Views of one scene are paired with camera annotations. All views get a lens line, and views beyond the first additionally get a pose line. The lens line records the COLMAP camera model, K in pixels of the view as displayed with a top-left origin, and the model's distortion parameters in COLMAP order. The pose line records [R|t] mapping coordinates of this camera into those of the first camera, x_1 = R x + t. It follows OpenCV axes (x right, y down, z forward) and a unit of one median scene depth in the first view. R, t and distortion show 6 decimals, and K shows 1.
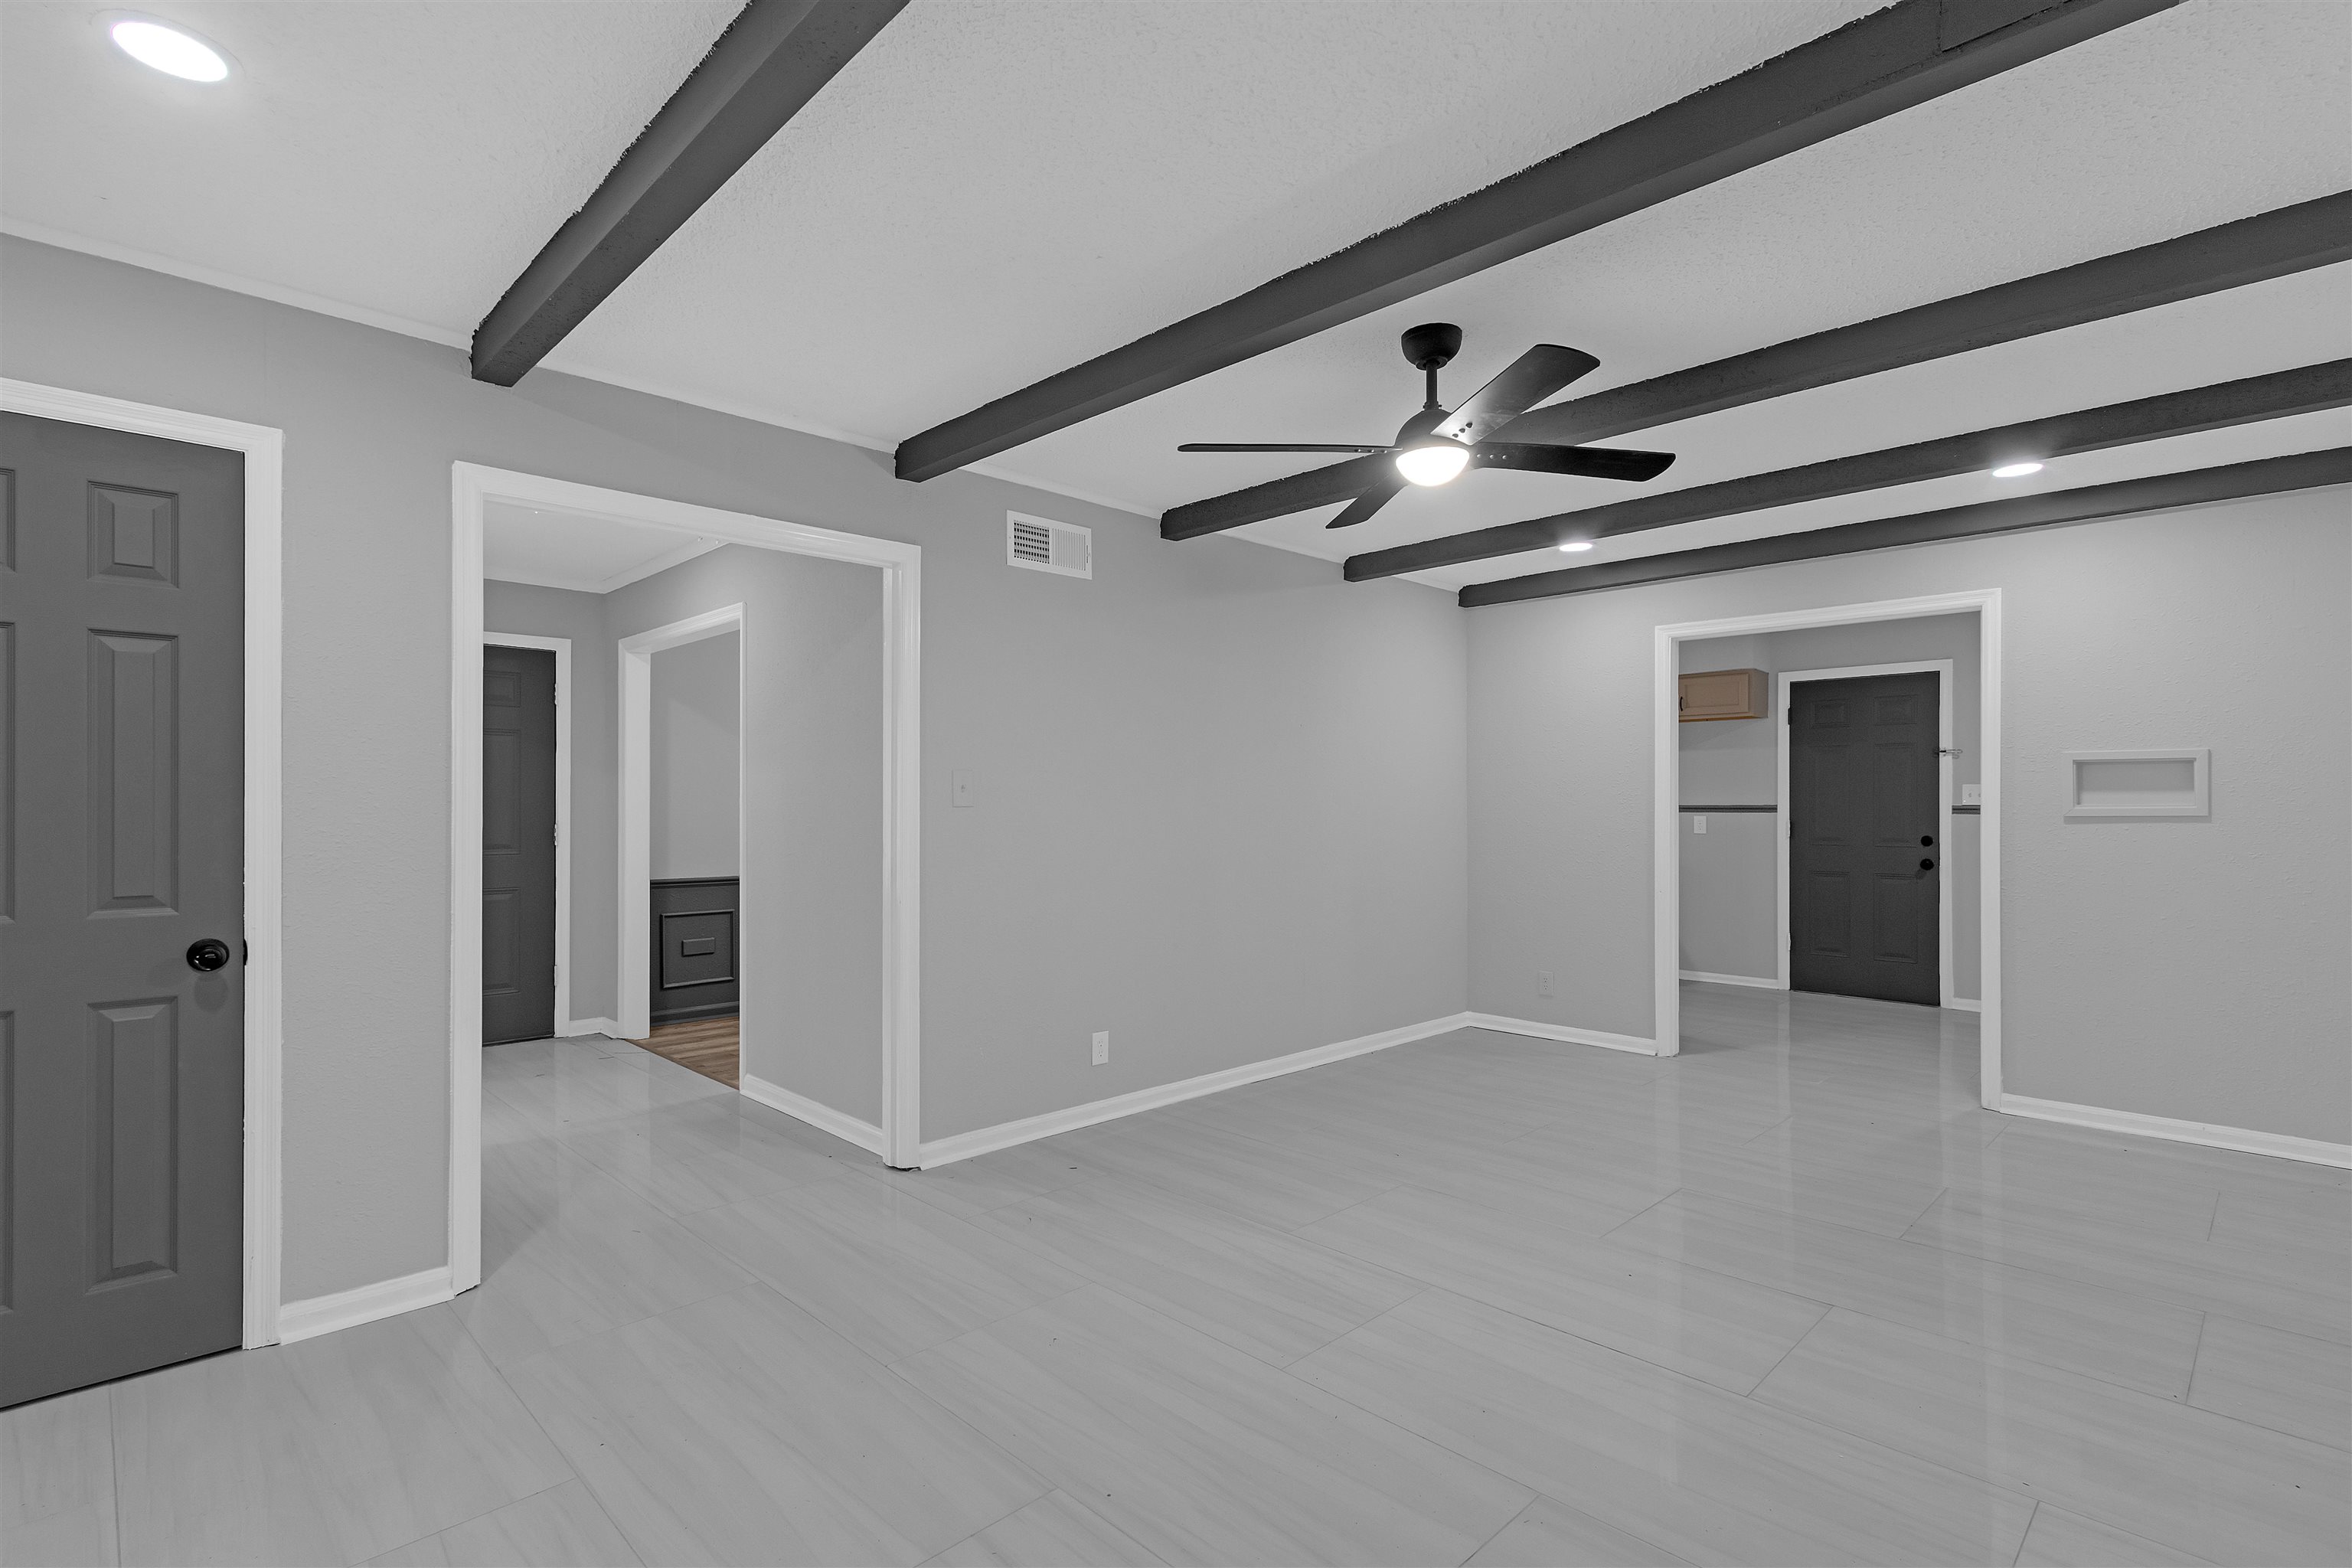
lens RADIAL K [[1125.9, 0, 1162.2], [0, 1125.9, 787.6], [0, 0, 1]] dist [-0.001160, -0.001032]
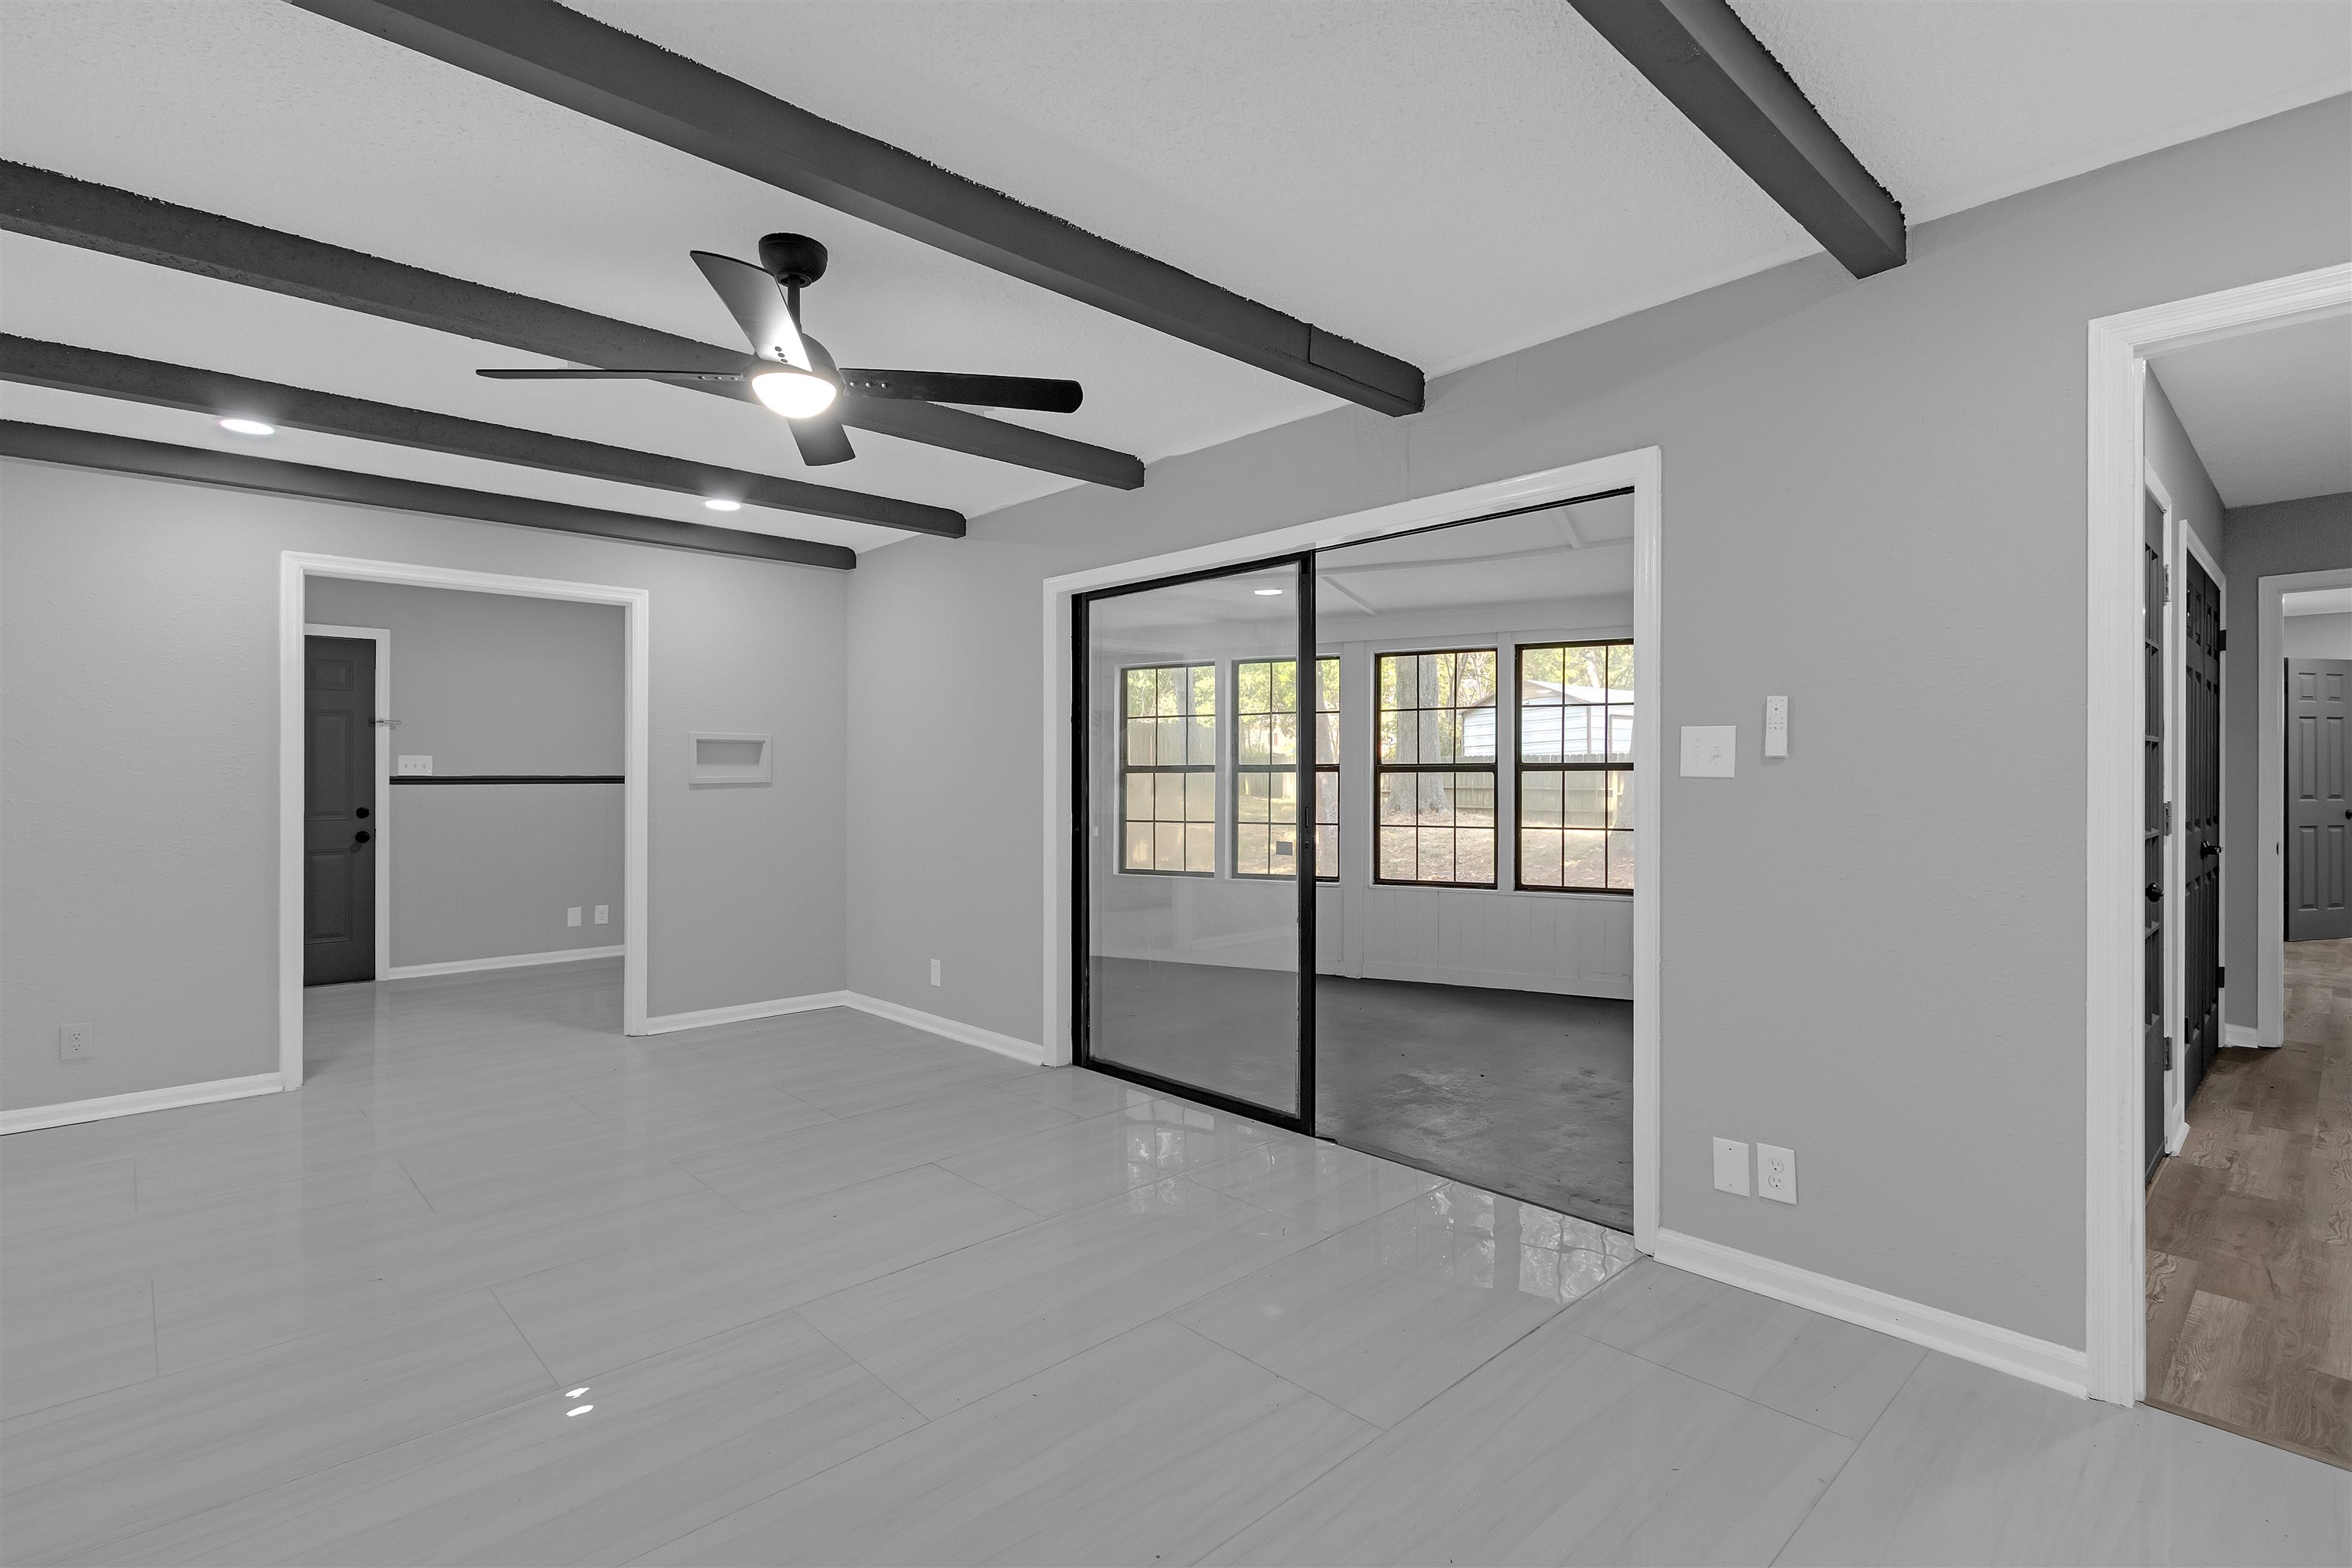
lens RADIAL K [[1125.9, 0, 1162.0], [0, 1125.9, 782.1], [0, 0, 1]] dist [-0.001160, -0.001032]
pose [[0.000434, -0.008723, 0.999962, -0.323522], [-0.012199, 0.999887, 0.008728, 0.004423], [-0.999925, -0.012203, 0.000328, 0.347013]]
